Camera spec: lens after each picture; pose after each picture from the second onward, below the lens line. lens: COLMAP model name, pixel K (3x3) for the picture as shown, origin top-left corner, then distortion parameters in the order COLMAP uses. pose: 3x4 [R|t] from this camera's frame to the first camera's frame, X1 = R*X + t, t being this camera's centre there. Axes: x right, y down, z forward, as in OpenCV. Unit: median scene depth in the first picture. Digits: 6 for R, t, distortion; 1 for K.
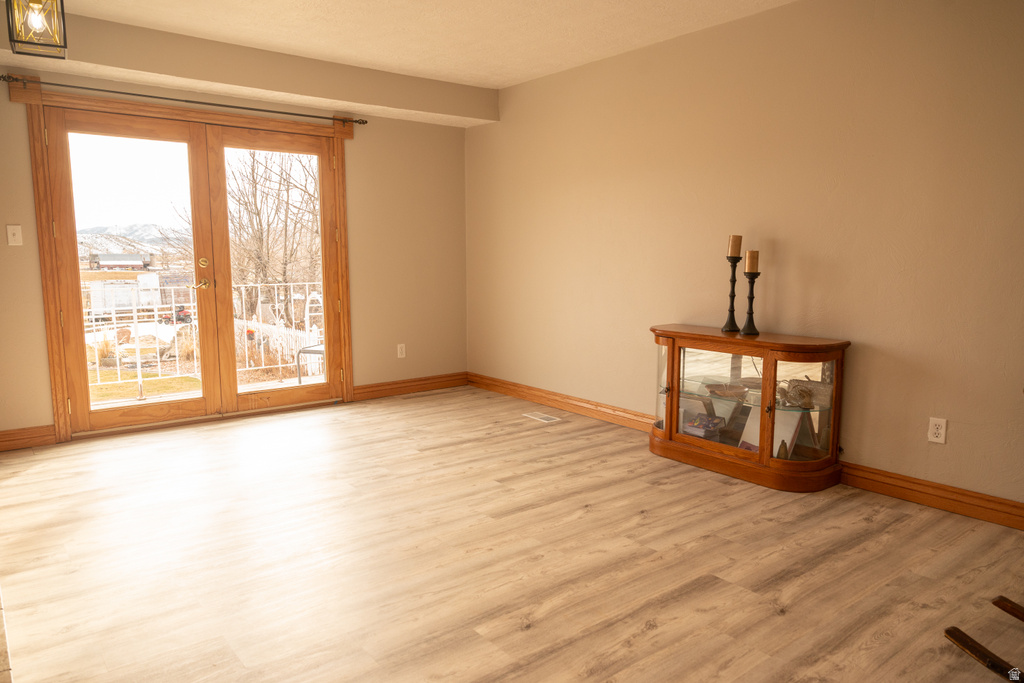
lens RADIAL K [[685.7, 0, 515.8], [0, 685.7, 344.5], [0, 0, 1]] dist [-0.000692, 0.000120]
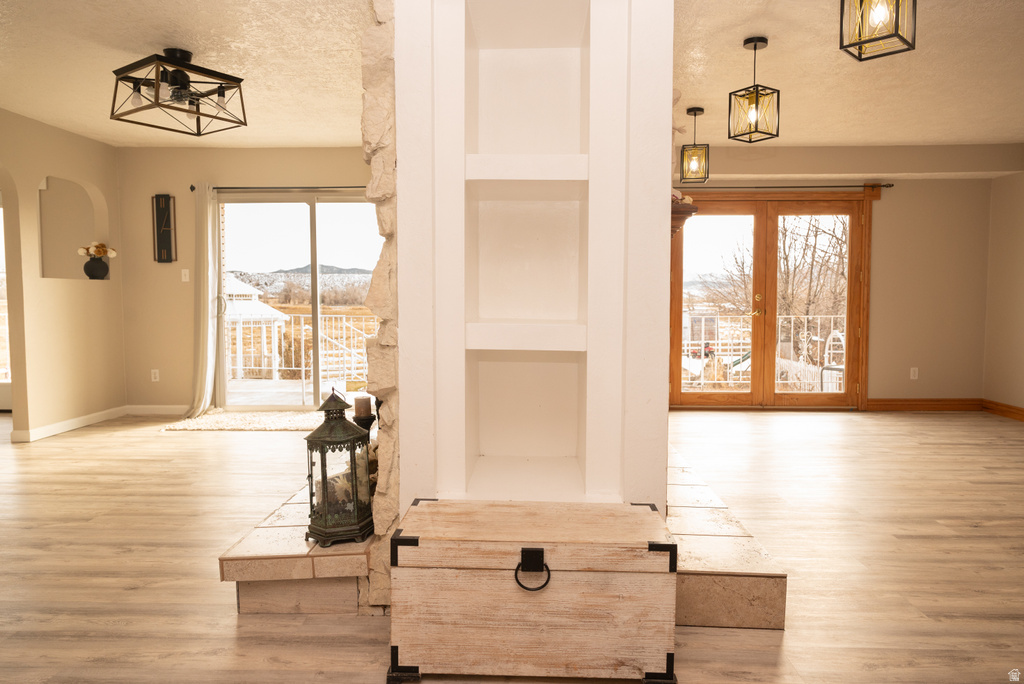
lens RADIAL K [[706.7, 0, 512.0], [0, 706.7, 342.0], [0, 0, 1]] dist [-0.001678, -0.002250]
pose [[0.756329, 0.040847, -0.652914, 0.105672], [-0.085038, 0.995719, -0.036214, 0.062131], [0.648640, 0.082912, 0.756565, -0.386088]]
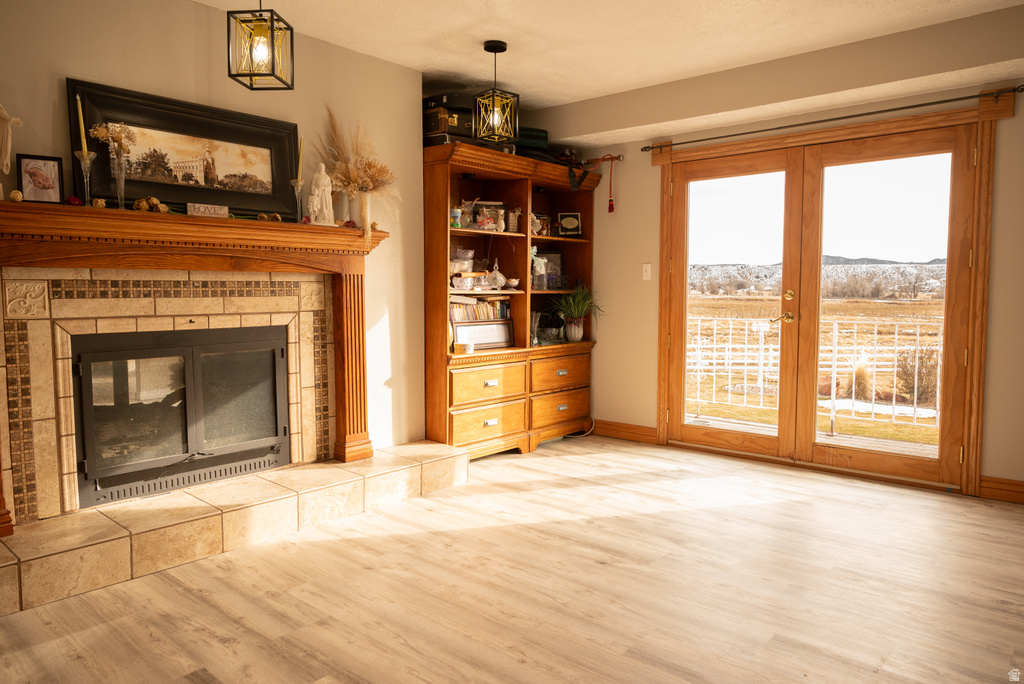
lens RADIAL K [[685.7, 0, 515.8], [0, 685.7, 345.0], [0, 0, 1]] dist [-0.000692, 0.000120]
pose [[0.189191, 0.077441, -0.978882, 0.353204], [-0.125762, 0.990586, 0.054061, -0.049023], [0.973854, 0.112878, 0.197149, 0.407762]]
